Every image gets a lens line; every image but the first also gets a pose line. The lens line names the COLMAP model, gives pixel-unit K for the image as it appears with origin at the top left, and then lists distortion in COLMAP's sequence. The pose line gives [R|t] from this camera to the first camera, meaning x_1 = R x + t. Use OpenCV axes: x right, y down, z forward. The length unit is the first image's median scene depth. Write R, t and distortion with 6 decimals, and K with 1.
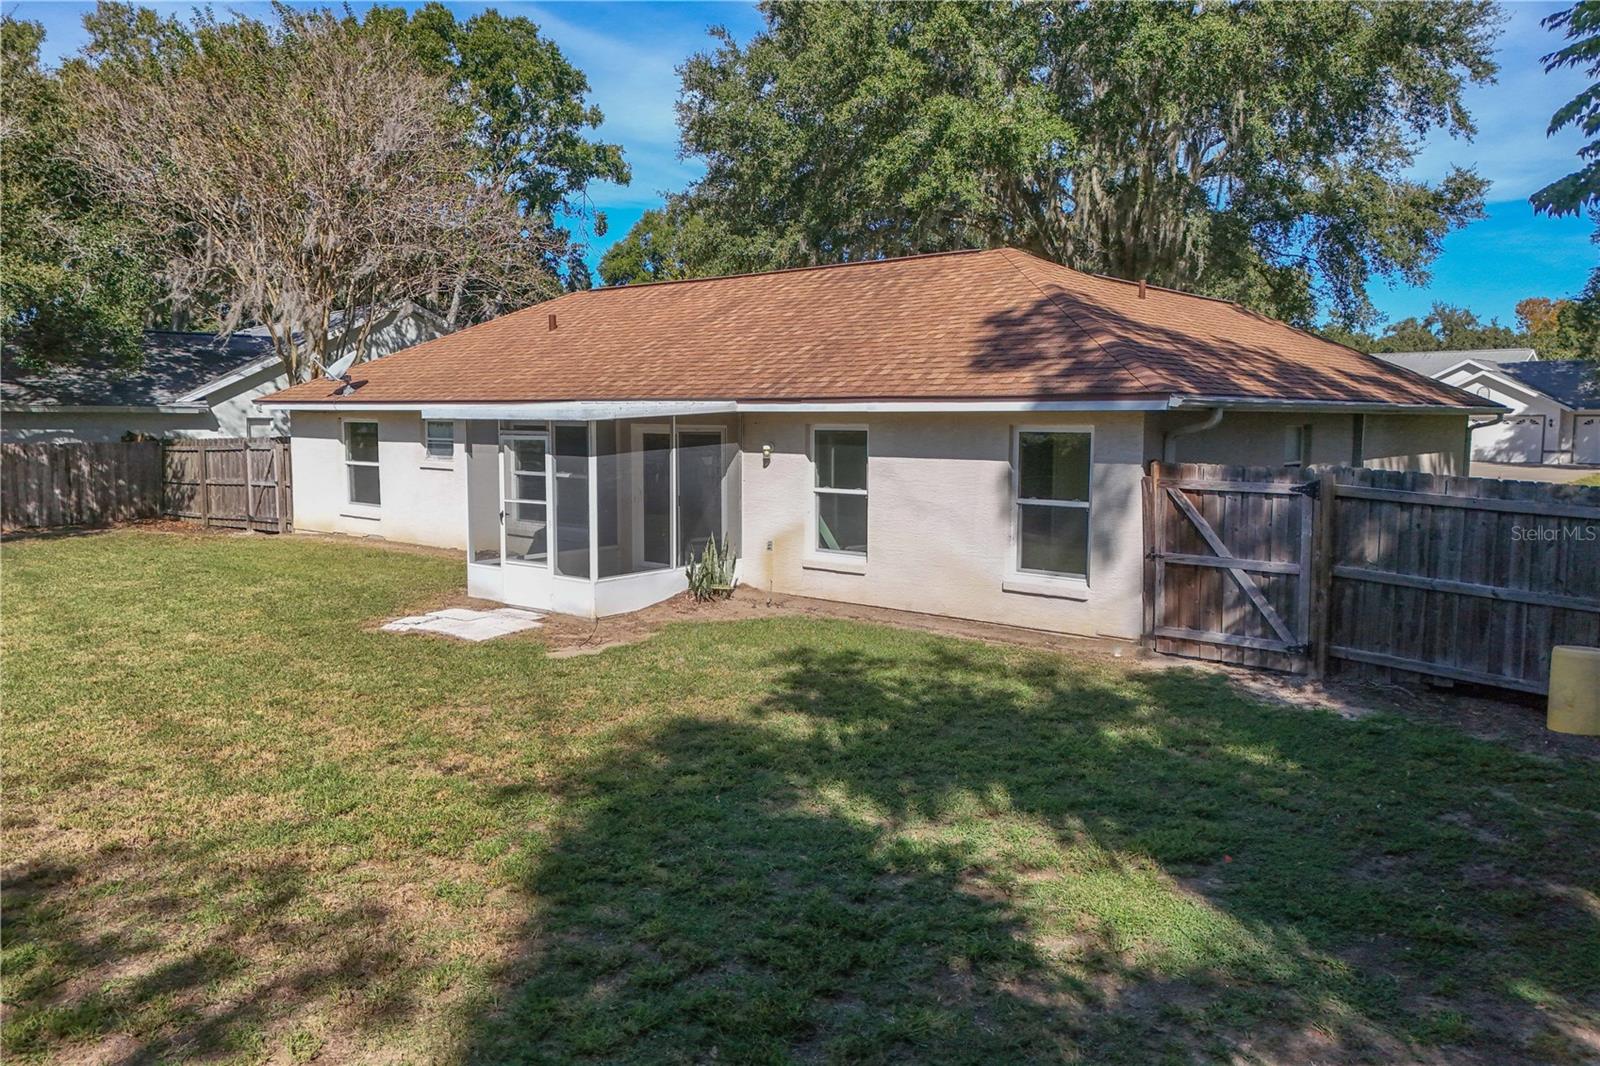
lens RADIAL K [[1136.3, 0, 800.0], [0, 1136.3, 533.0], [0, 0, 1]] dist [-0.015830, -0.002553]
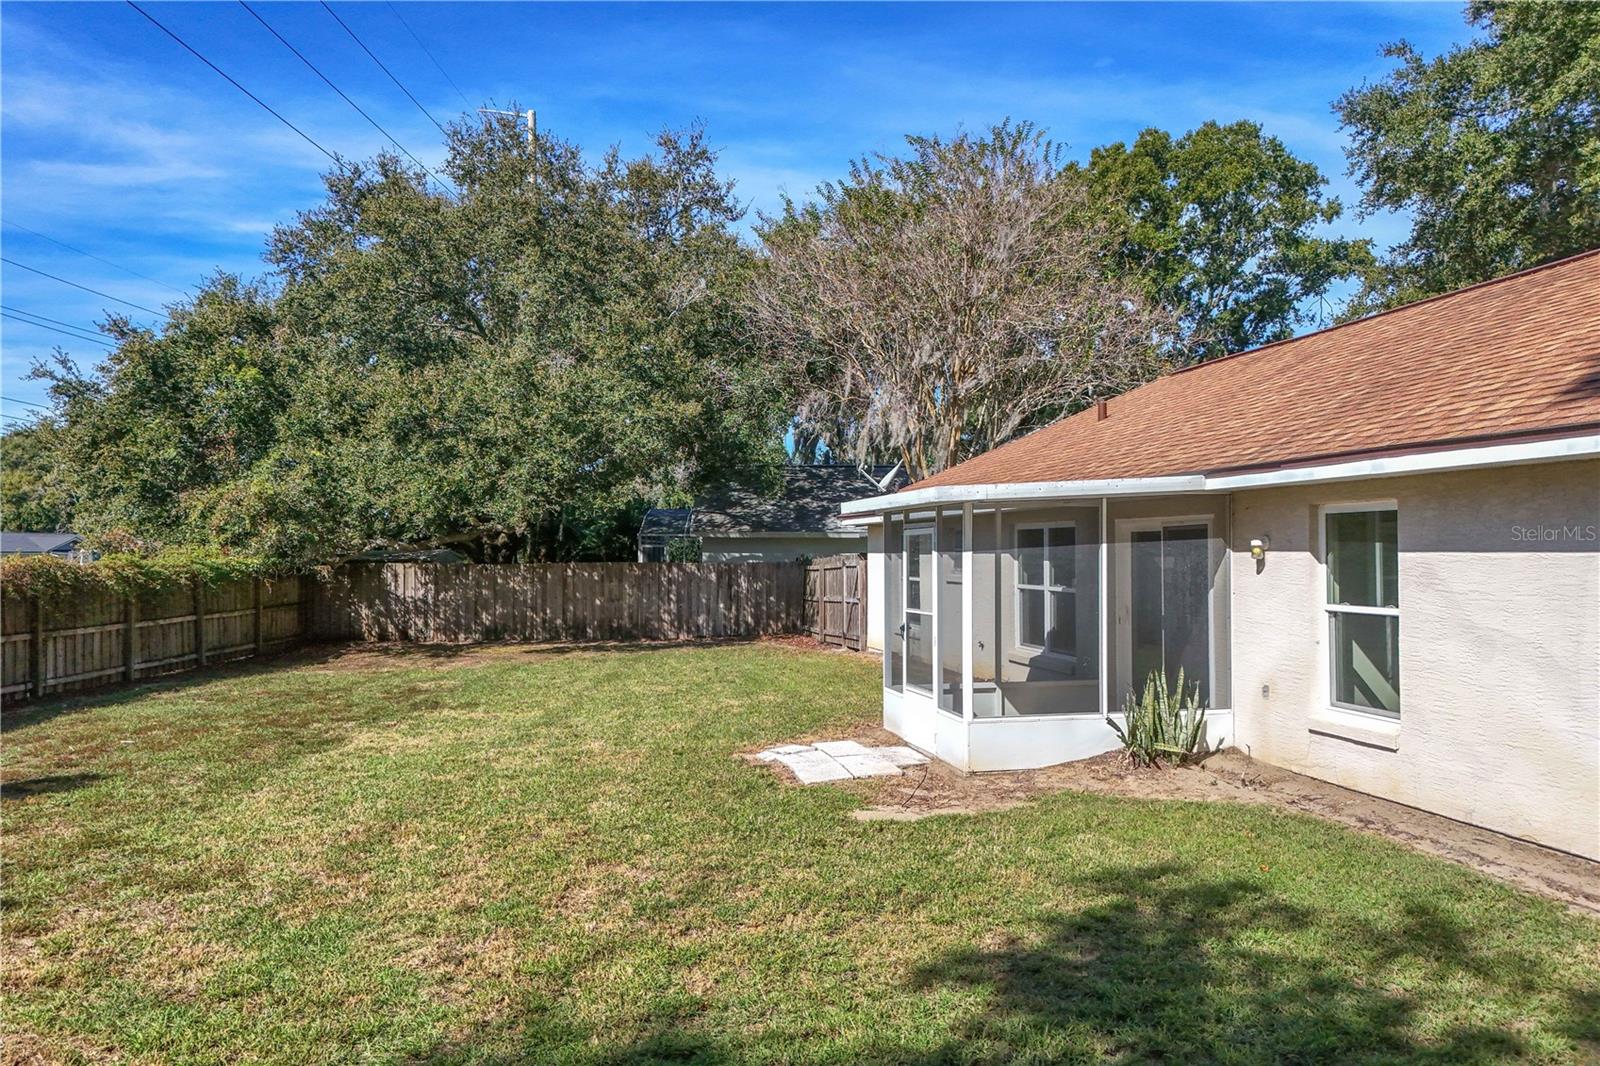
lens RADIAL K [[1118.0, 0, 800.0], [0, 1118.0, 533.0], [0, 0, 1]] dist [0.041588, -0.000939]
pose [[0.781672, -0.018979, -0.623401, 0.140216], [-0.057876, 0.993017, -0.102801, 0.001776], [0.620999, 0.116436, 0.775115, 0.259068]]
